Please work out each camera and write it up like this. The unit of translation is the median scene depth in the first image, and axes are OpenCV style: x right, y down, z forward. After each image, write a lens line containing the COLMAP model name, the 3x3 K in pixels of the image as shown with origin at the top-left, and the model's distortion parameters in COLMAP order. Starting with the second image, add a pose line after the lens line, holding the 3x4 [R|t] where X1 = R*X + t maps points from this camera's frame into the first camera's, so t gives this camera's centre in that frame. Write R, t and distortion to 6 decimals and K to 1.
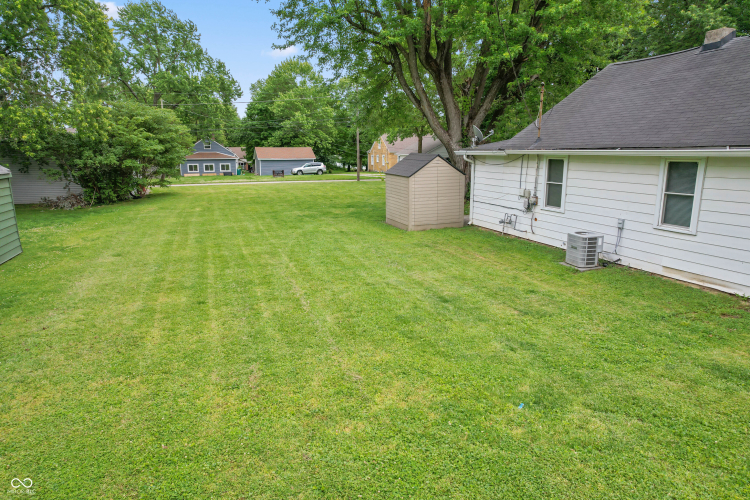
lens RADIAL K [[479.1, 0, 372.0], [0, 479.1, 254.3], [0, 0, 1]] dist [-0.072483, 0.058234]
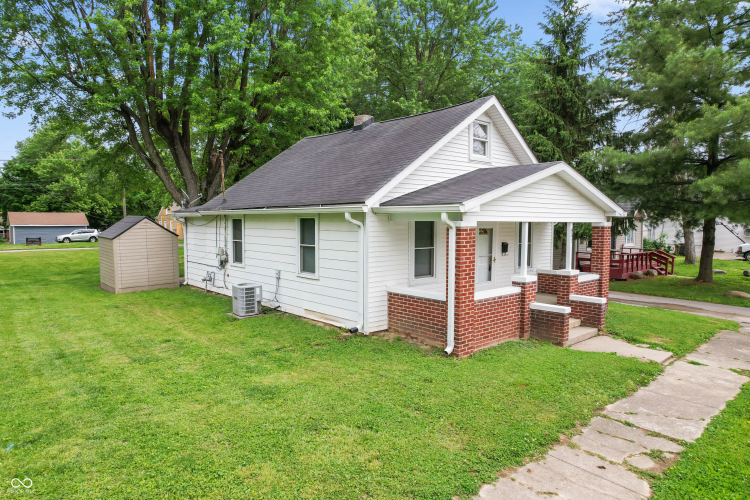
lens RADIAL K [[480.0, 0, 375.0], [0, 480.0, 250.0], [0, 0, 1]] dist [-0.071140, 0.062508]
pose [[0.928594, -0.022536, 0.370411, 0.298300], [0.076430, 0.988369, -0.131471, 0.041645], [-0.363141, 0.150394, 0.919517, -0.123308]]
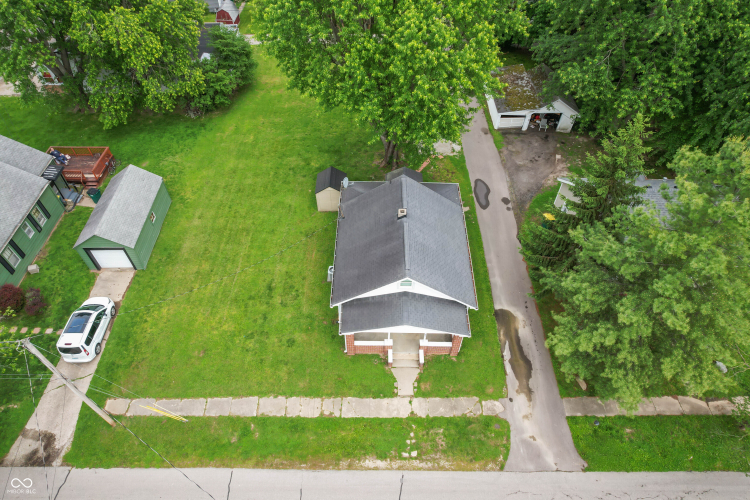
lens RADIAL K [[480.0, 0, 375.0], [0, 480.0, 250.0], [0, 0, 1]] dist [-0.071140, 0.062508]
pose [[0.934960, 0.270750, -0.229224, 1.232451], [-0.076077, 0.784145, 0.615897, -1.810091], [0.346499, -0.558401, 0.753742, -0.957585]]
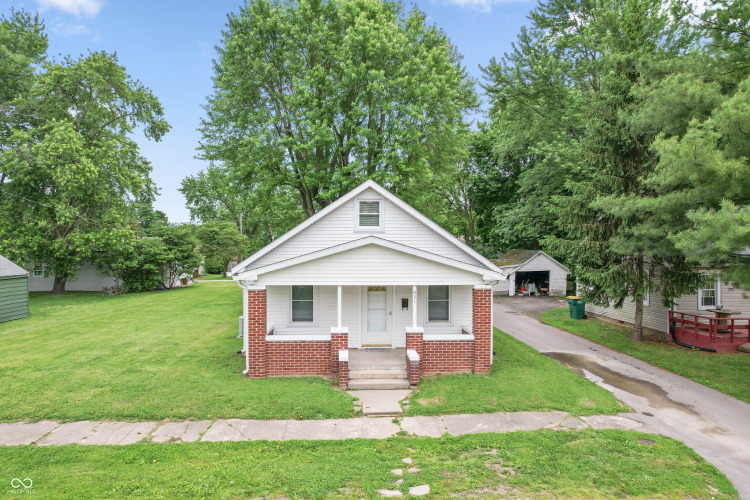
lens RADIAL K [[480.0, 0, 375.0], [0, 480.0, 250.0], [0, 0, 1]] dist [-0.071140, 0.062508]
pose [[0.955691, -0.002958, -0.294357, 1.283305], [-0.058018, 0.978443, -0.198201, 0.032512], [0.288598, 0.206497, 0.934917, -0.461441]]
